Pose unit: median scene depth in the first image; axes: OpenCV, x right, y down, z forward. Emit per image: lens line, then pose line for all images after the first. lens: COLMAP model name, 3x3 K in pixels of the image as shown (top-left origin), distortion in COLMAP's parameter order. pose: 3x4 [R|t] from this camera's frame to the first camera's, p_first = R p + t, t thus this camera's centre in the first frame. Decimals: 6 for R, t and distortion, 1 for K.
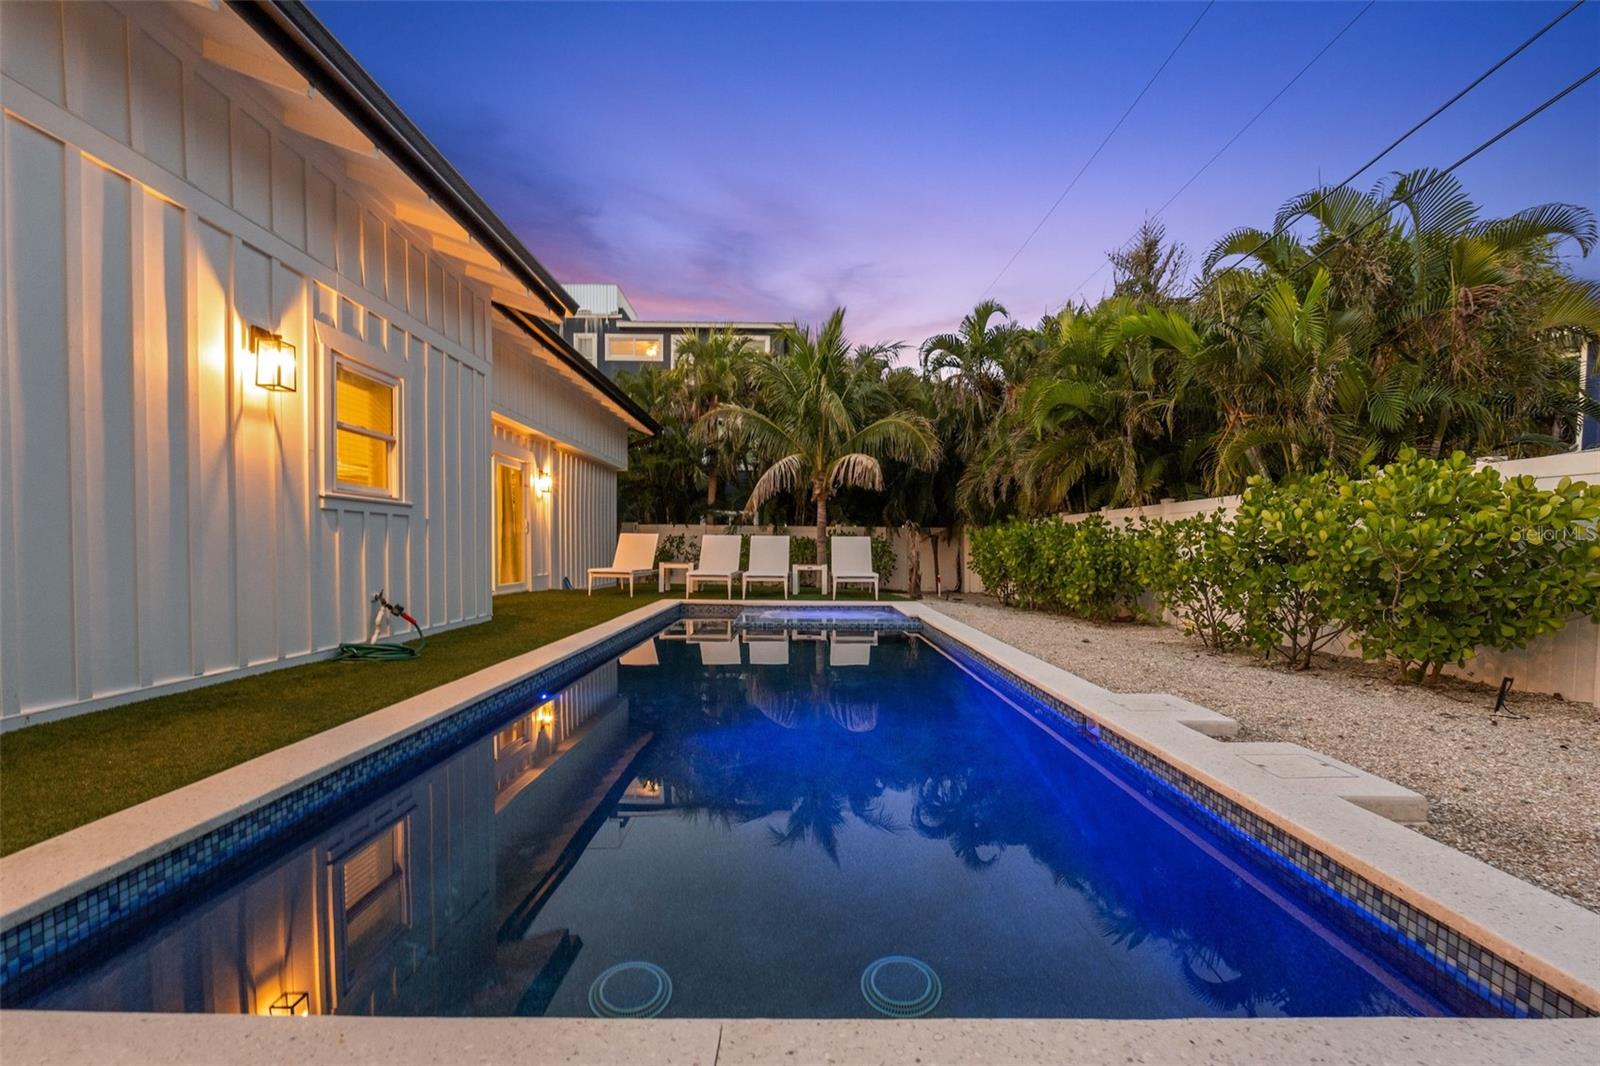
lens RADIAL K [[742.8, 0, 800.3], [0, 742.8, 579.5], [0, 0, 1]] dist [-0.001740, 0.000223]
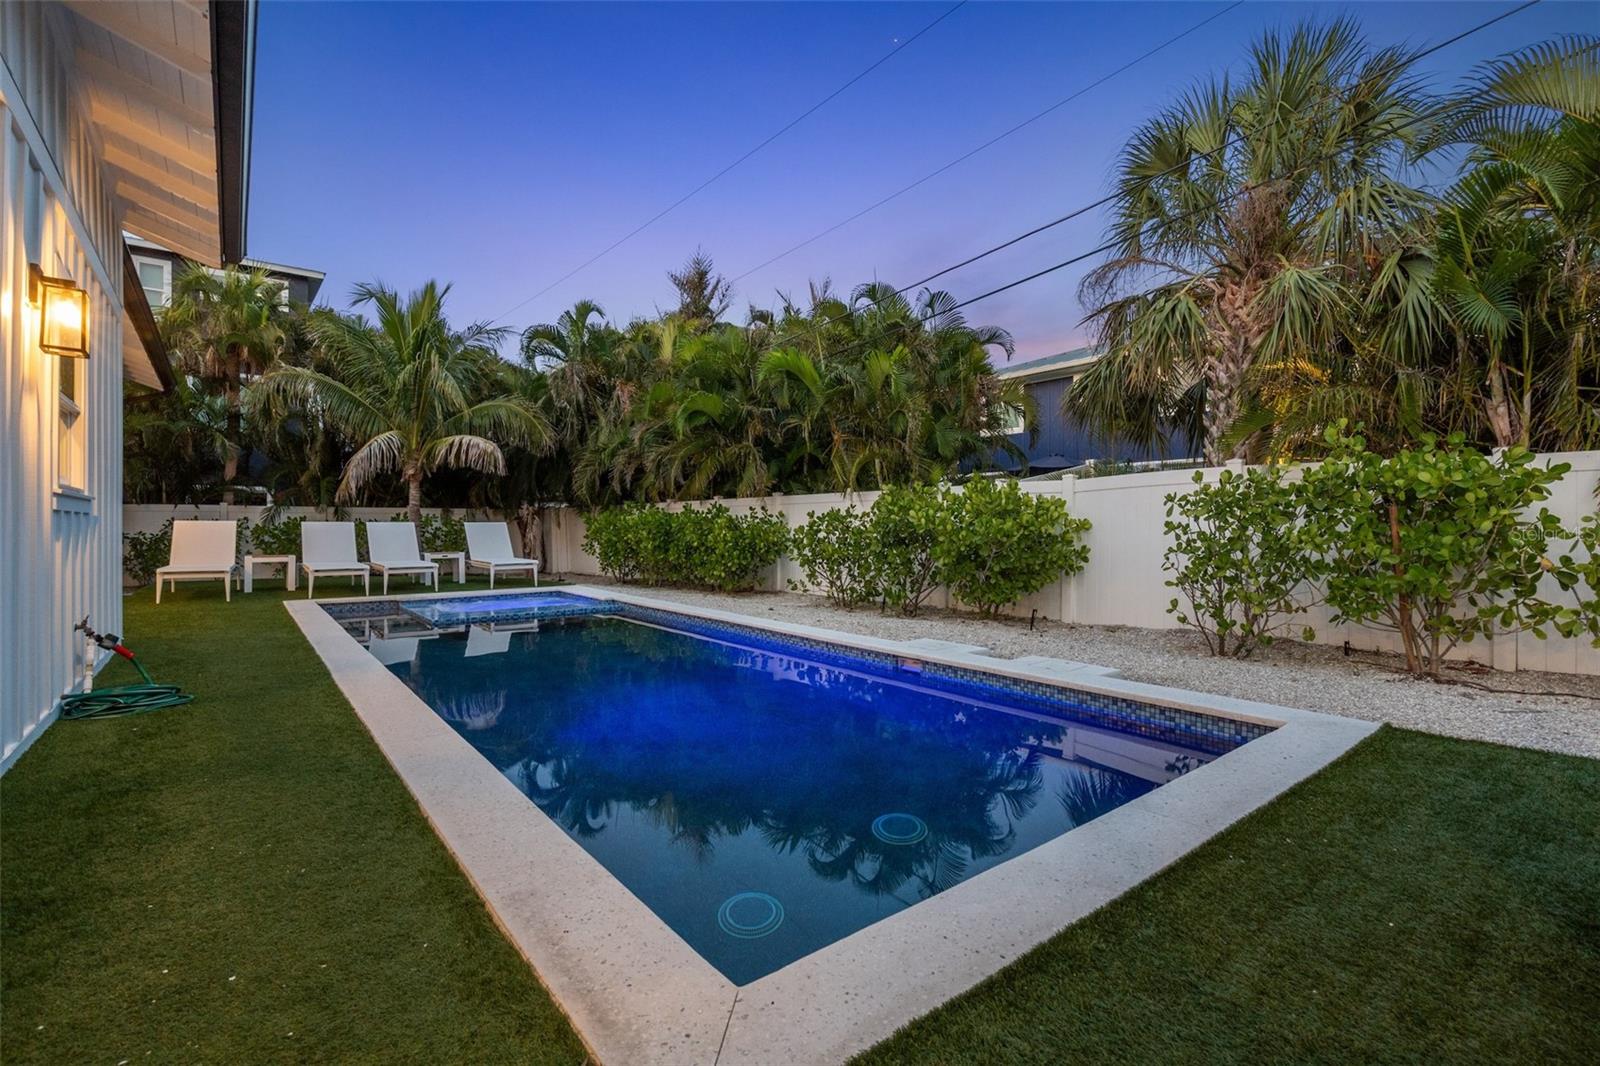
lens RADIAL K [[724.7, 0, 800.0], [0, 724.7, 533.0], [0, 0, 1]] dist [-0.004693, -0.000443]
pose [[0.787081, -0.017948, 0.616588, -0.207334], [0.035266, 0.999251, -0.015930, -0.015283], [-0.615841, 0.034282, 0.787125, -0.003140]]
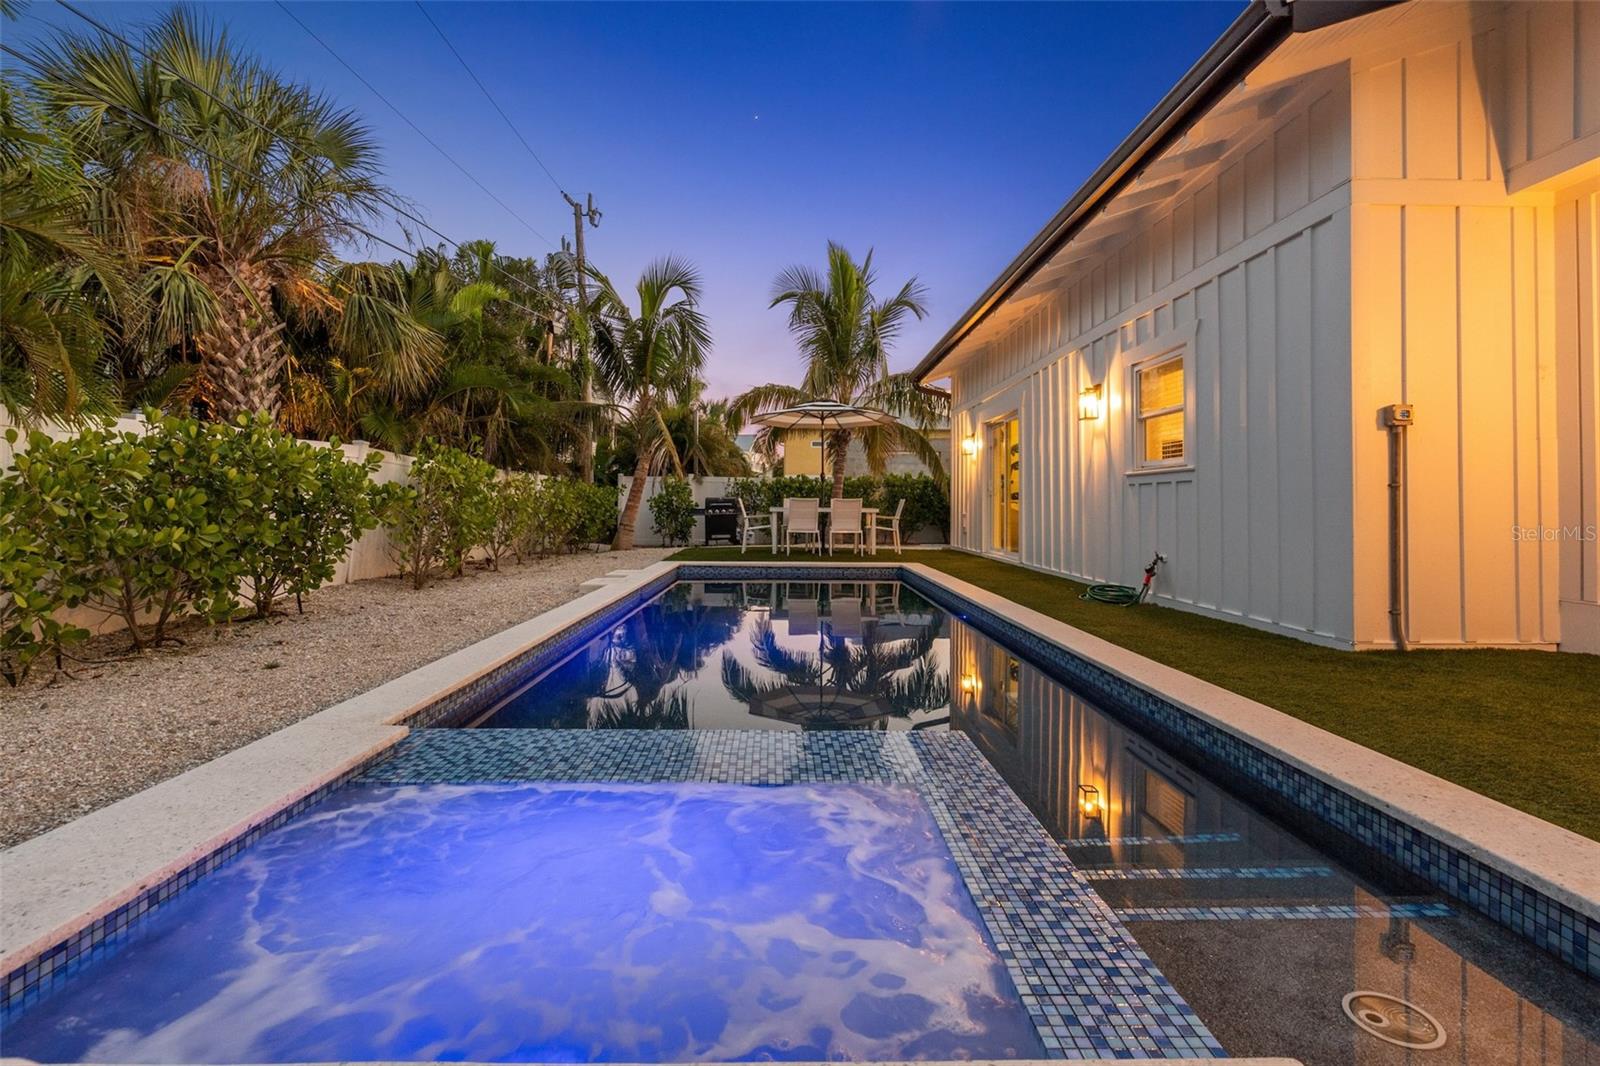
lens RADIAL K [[741.2, 0, 796.5], [0, 741.2, 494.8], [0, 0, 1]] dist [0.000444, -0.000184]
pose [[-0.999773, -0.018315, -0.010863, -0.007357], [-0.018609, 0.999444, 0.027649, -0.043387], [0.010350, 0.027845, -0.999559, 0.987721]]
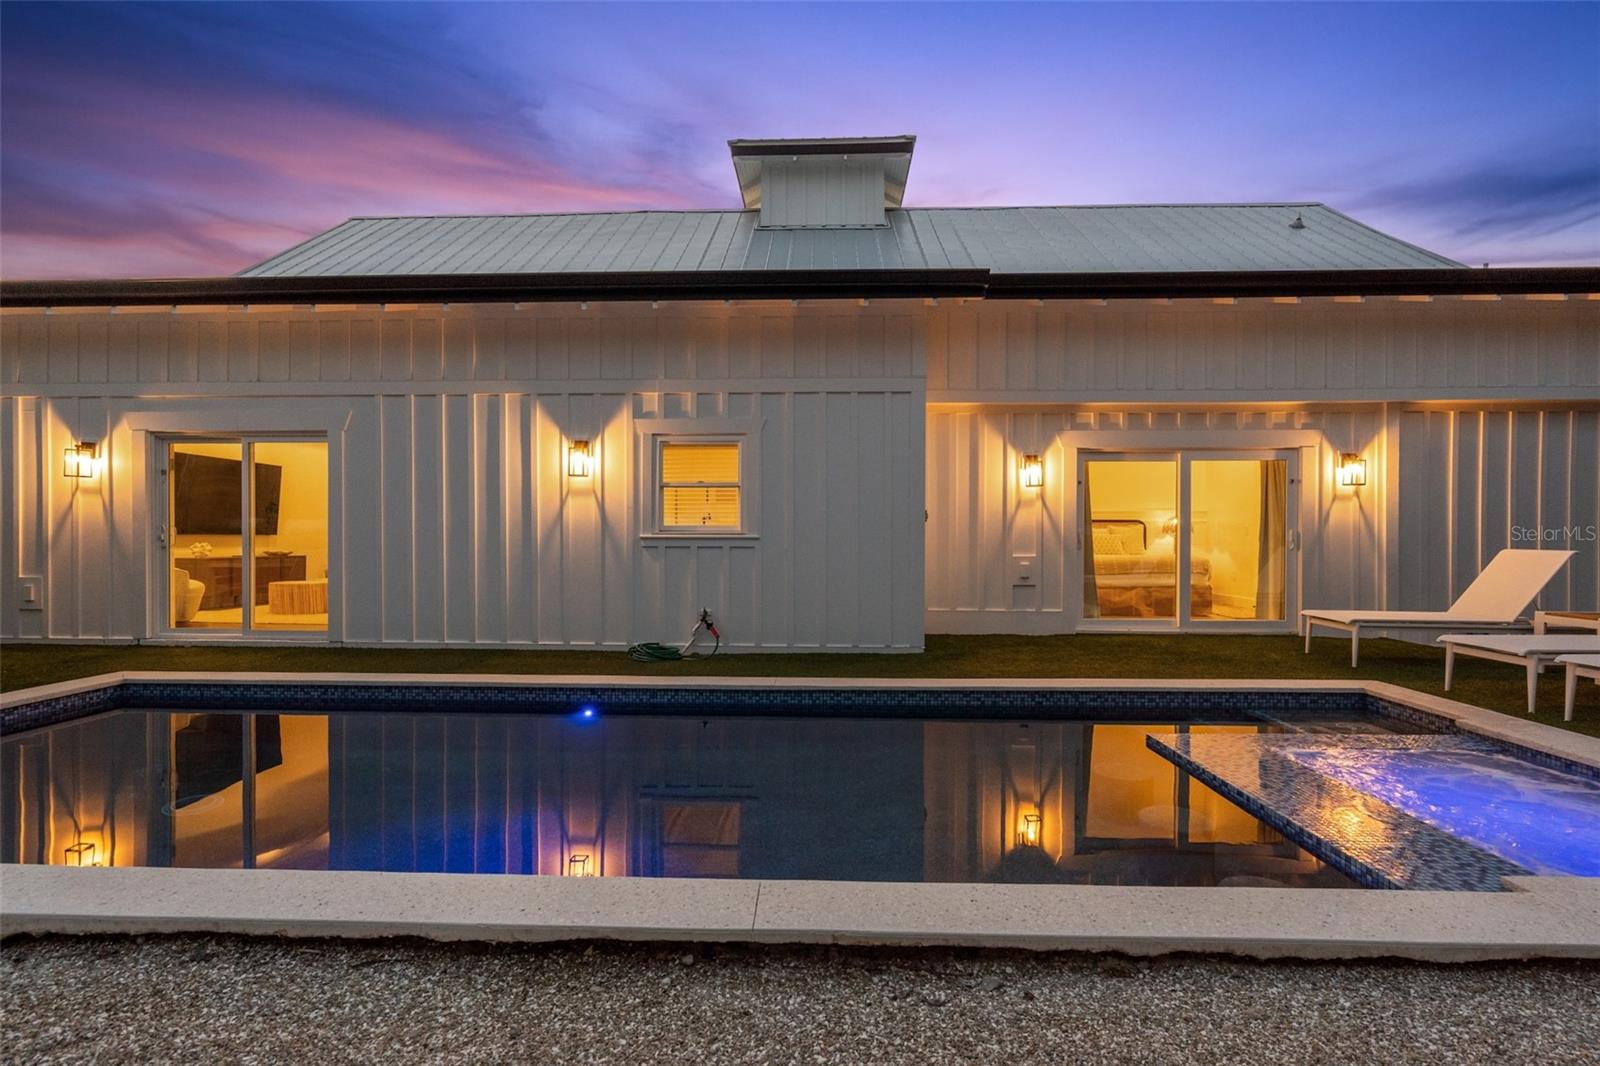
lens RADIAL K [[738.6, 0, 788.4], [0, 738.6, 539.3], [0, 0, 1]] dist [-0.003533, -0.000085]
pose [[-0.040567, -0.013042, -0.999092, 0.325430], [-0.045846, 0.998886, -0.011178, -0.044590], [0.998124, 0.045351, -0.041119, 0.561262]]
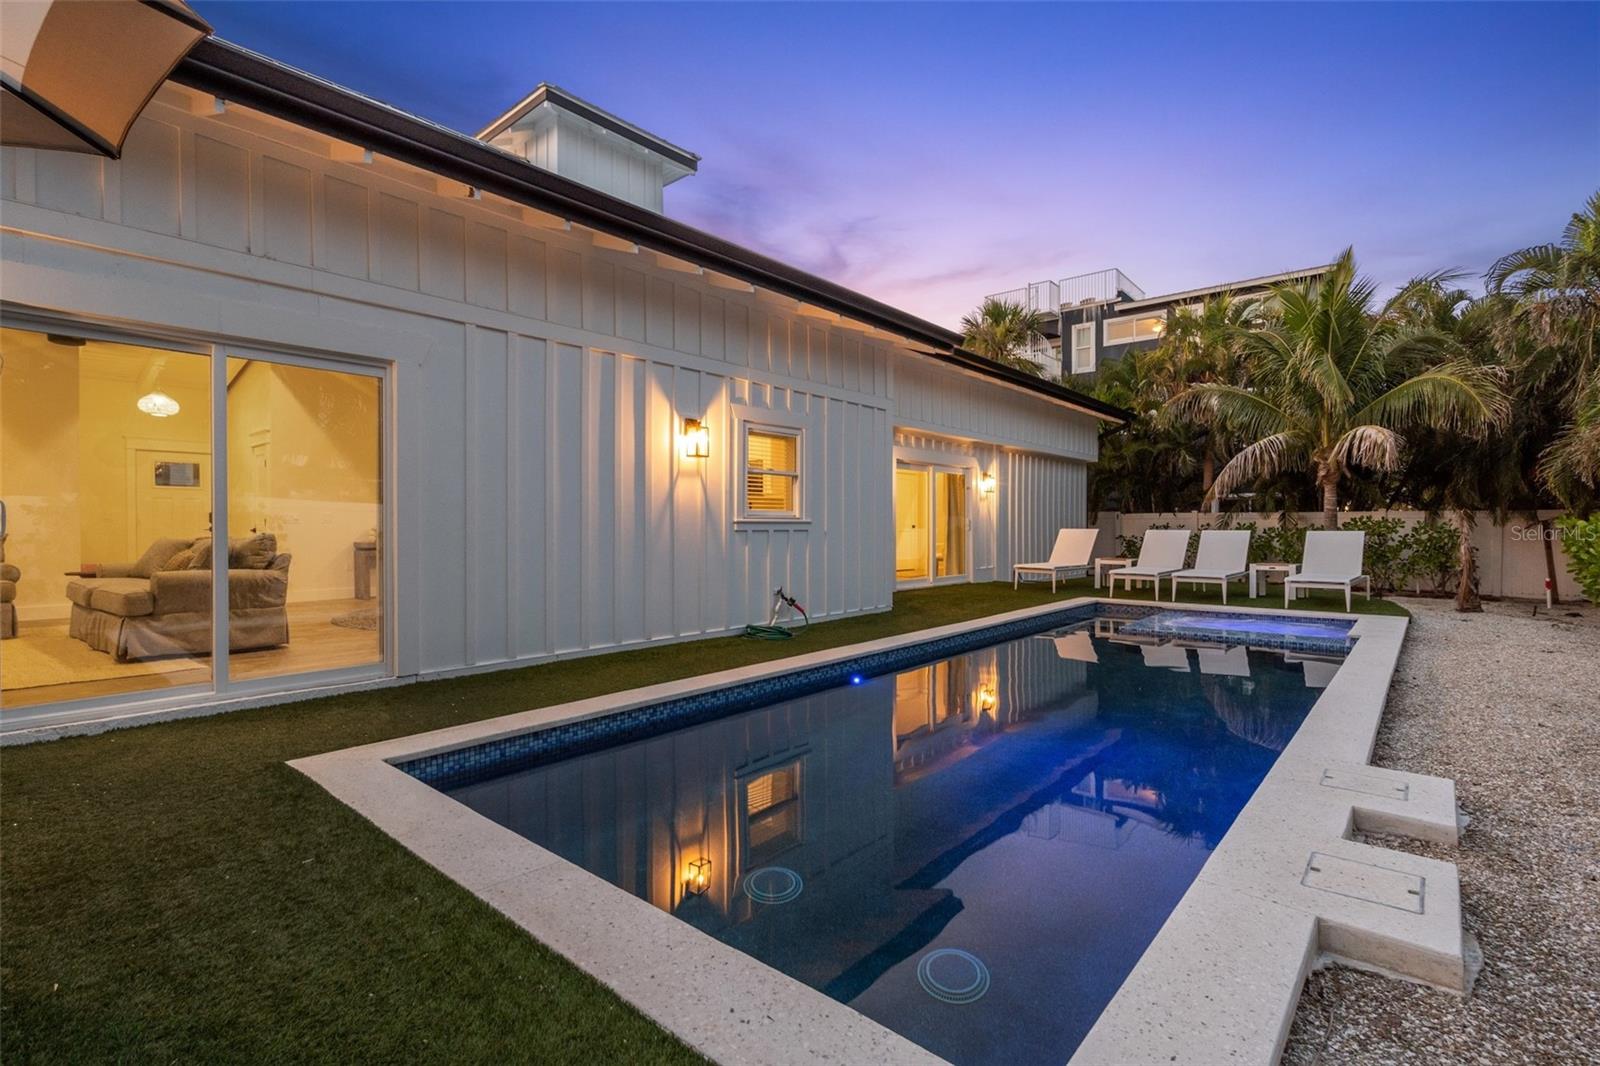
lens RADIAL K [[742.7, 0, 800.0], [0, 742.7, 533.0], [0, 0, 1]] dist [-0.003096, -0.000098]
pose [[0.755438, -0.004274, -0.655206, 0.170081], [-0.019664, 0.999380, -0.029191, -0.021227], [0.654925, 0.034936, 0.754886, -0.007296]]
